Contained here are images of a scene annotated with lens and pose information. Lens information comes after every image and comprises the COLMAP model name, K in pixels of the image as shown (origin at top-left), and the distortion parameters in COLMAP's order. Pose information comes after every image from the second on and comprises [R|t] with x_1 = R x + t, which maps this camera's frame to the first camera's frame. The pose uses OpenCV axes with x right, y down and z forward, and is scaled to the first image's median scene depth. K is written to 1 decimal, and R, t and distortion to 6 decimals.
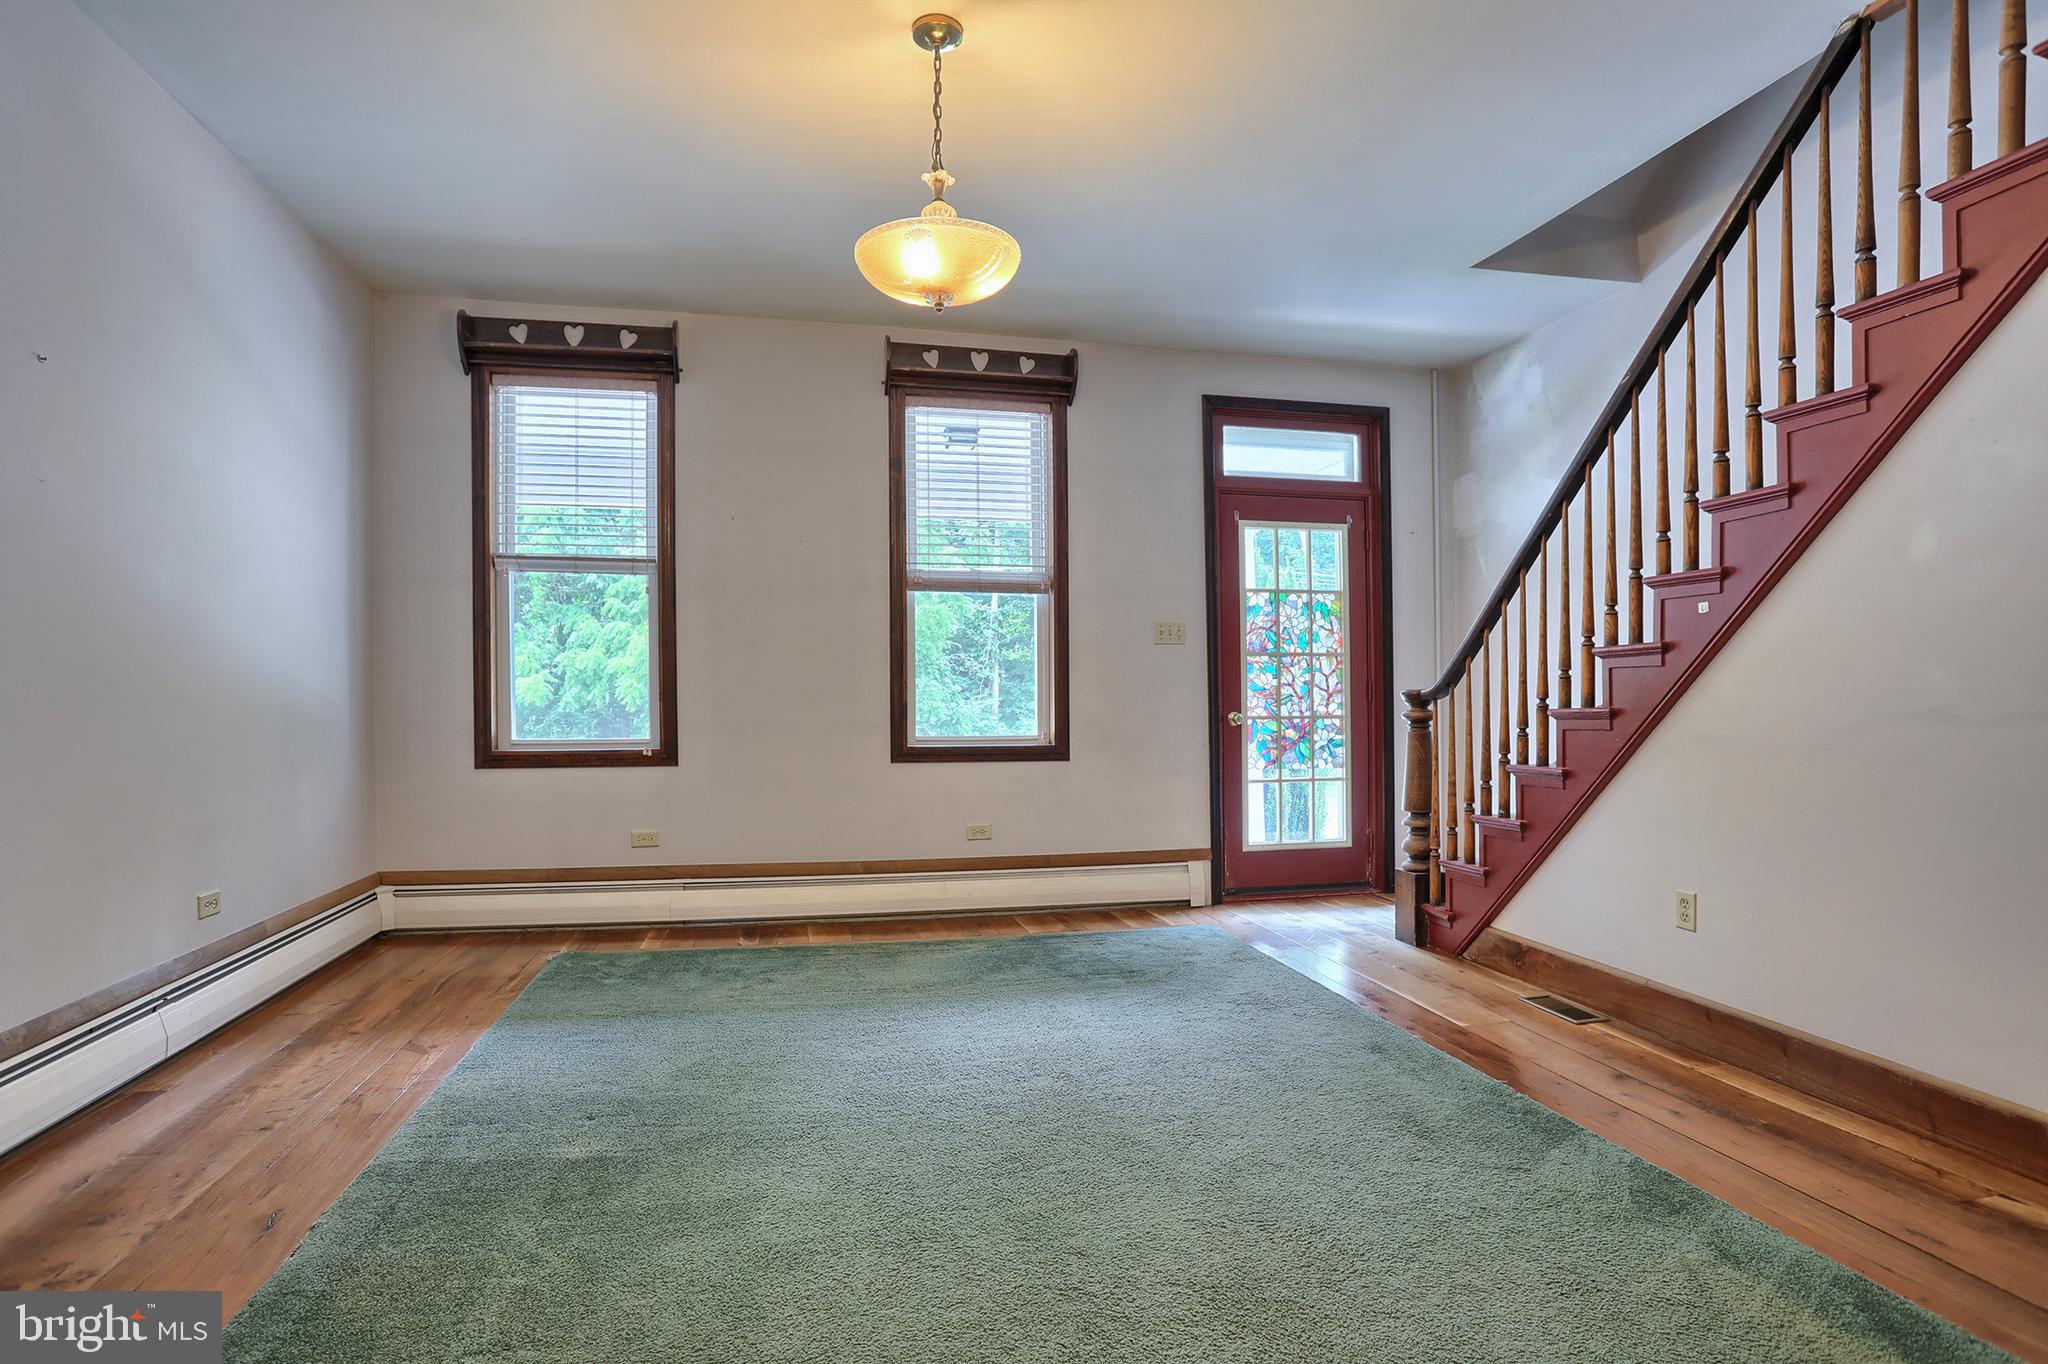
lens RADIAL K [[1077.4, 0, 1012.8], [0, 1077.4, 677.8], [0, 0, 1]] dist [-0.057545, 0.000364]
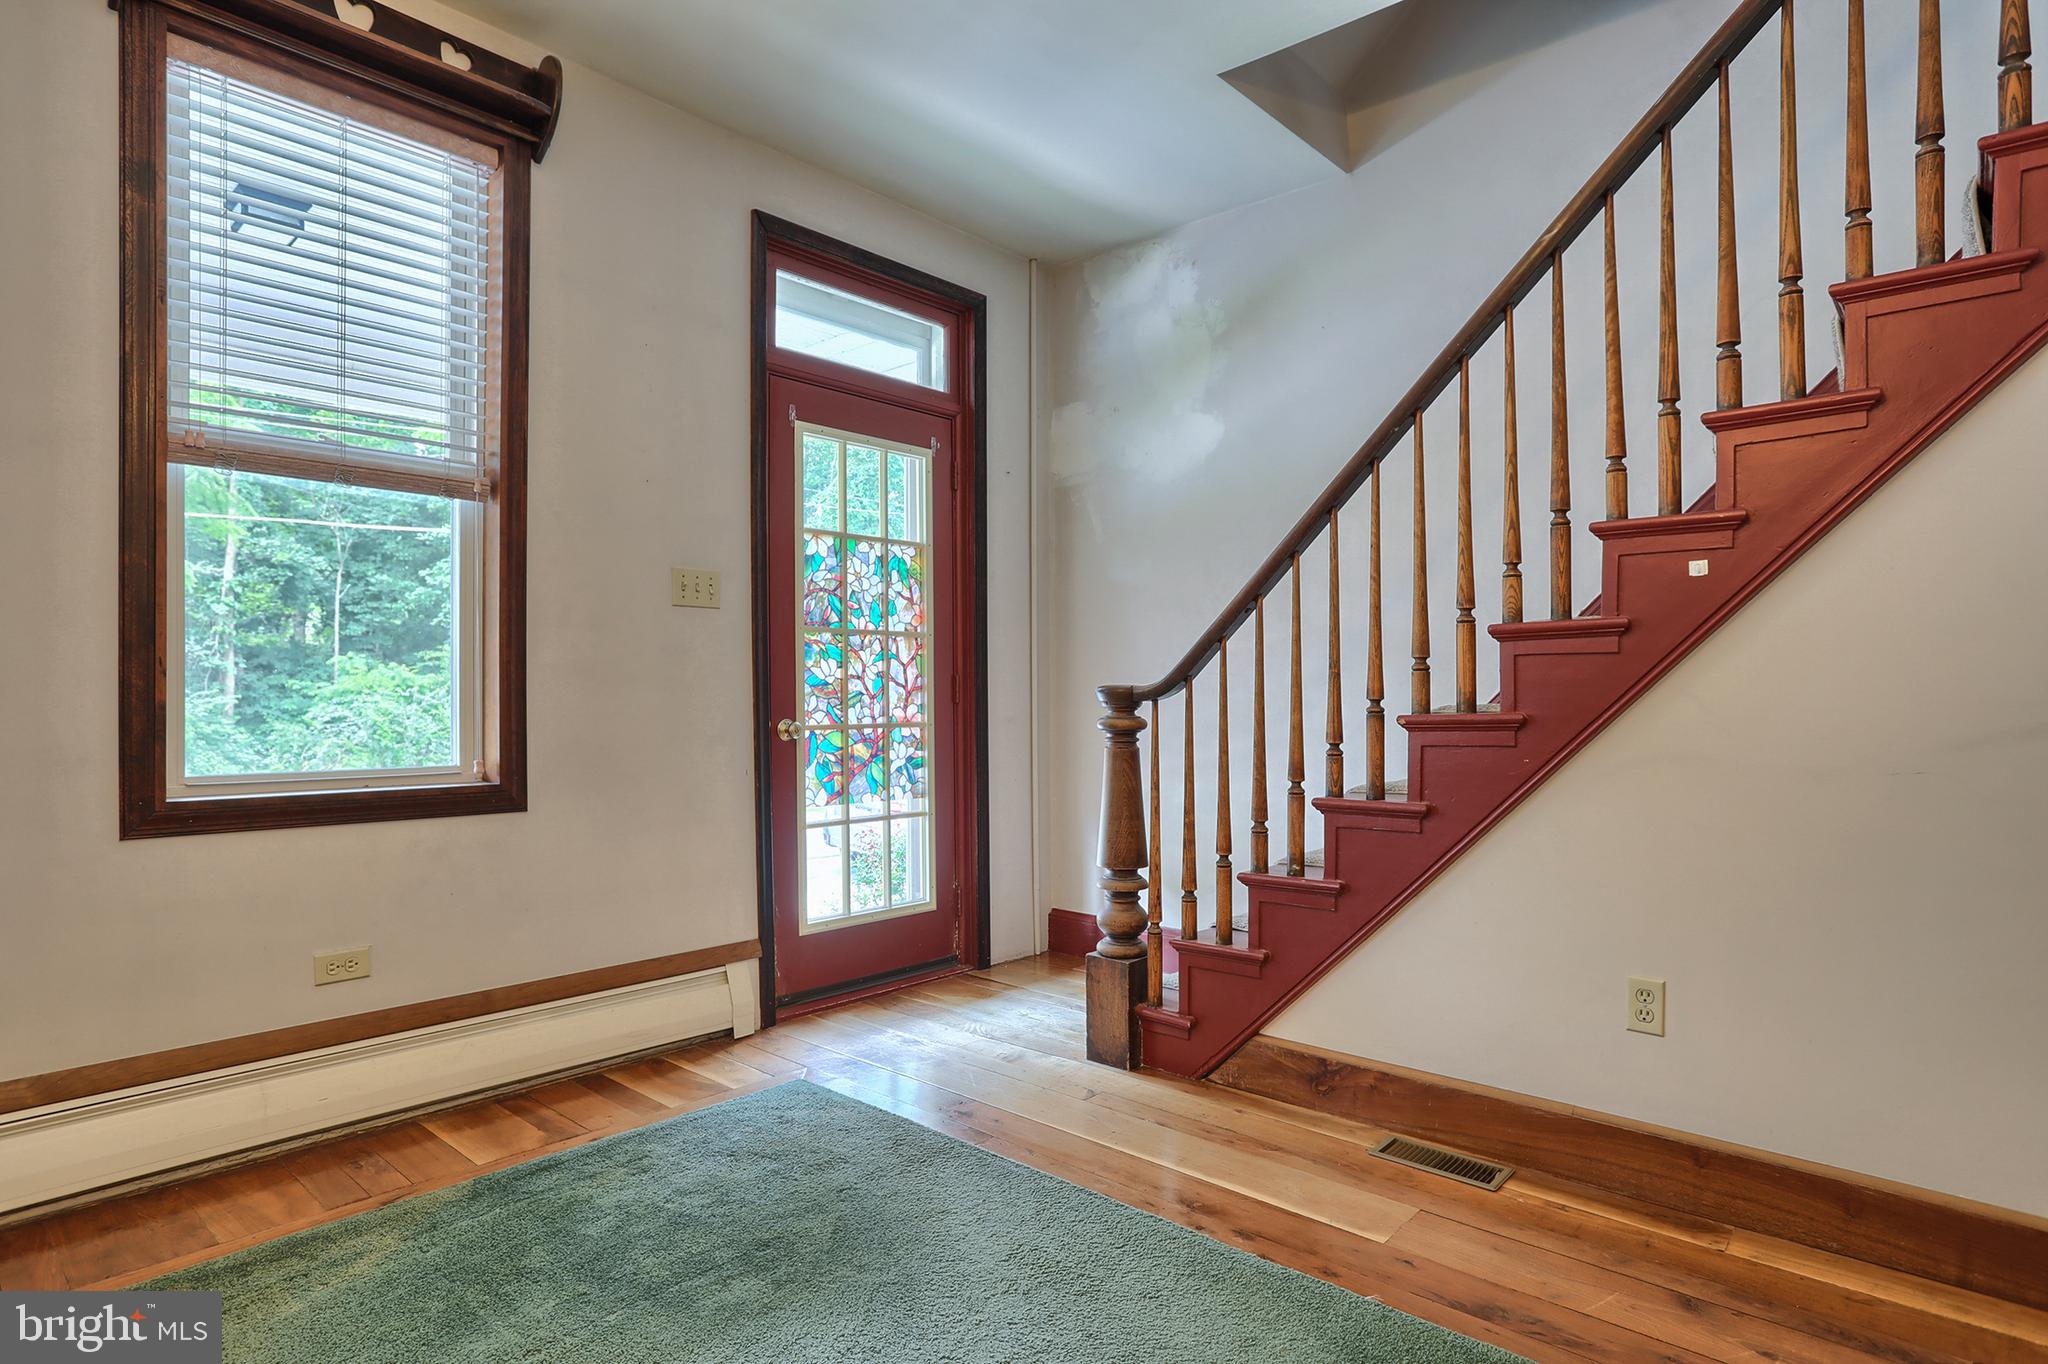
lens RADIAL K [[1112.5, 0, 1020.9], [0, 1112.5, 689.4], [0, 0, 1]] dist [-0.075841, 0.040092]
pose [[0.809473, 0.006660, 0.587119, -0.066869], [-0.013816, 0.999875, 0.007706, 0.007358], [-0.586994, -0.014349, 0.809464, 0.385052]]
